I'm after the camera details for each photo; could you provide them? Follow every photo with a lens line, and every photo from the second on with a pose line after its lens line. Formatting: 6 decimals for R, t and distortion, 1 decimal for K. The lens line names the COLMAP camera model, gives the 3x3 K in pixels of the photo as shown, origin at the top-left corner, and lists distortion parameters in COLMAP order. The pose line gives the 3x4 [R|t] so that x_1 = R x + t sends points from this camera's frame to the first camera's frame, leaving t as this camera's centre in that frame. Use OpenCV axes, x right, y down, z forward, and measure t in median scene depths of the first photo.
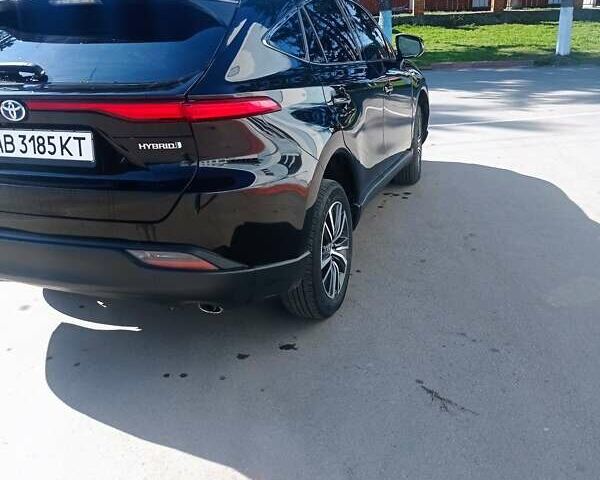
lens RADIAL K [[622.6, 0, 300.0], [0, 622.6, 240.0], [0, 0, 1]] dist [0.109837, -0.203803]
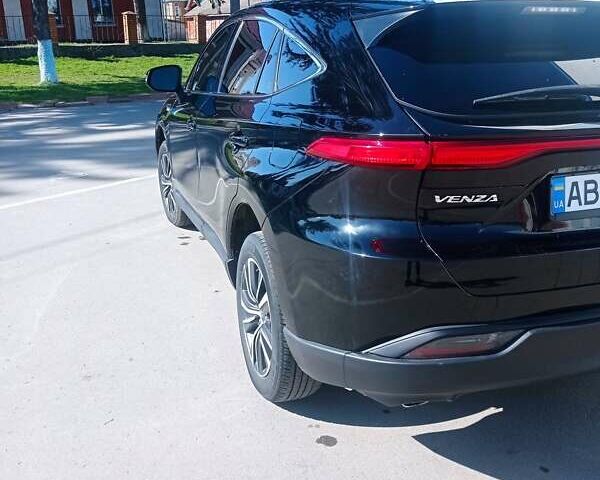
lens RADIAL K [[622.6, 0, 300.0], [0, 622.6, 240.0], [0, 0, 1]] dist [0.109837, -0.203803]
pose [[0.790862, -0.169219, 0.588135, -1.210545], [0.197470, 0.980170, 0.016478, -0.181248], [-0.579261, 0.103107, 0.808595, 0.613662]]
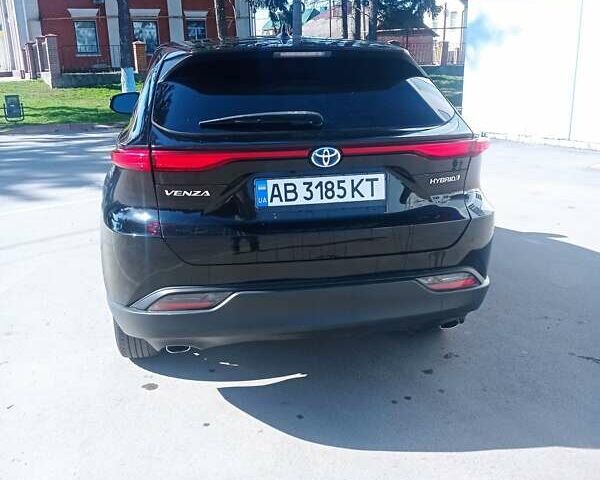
lens RADIAL K [[622.6, 0, 300.0], [0, 622.6, 240.0], [0, 0, 1]] dist [0.109837, -0.203803]
pose [[0.877571, -0.116553, 0.465064, -0.934811], [0.155131, 0.986850, -0.045410, -0.031587], [-0.453656, 0.111996, 0.884112, 0.134231]]
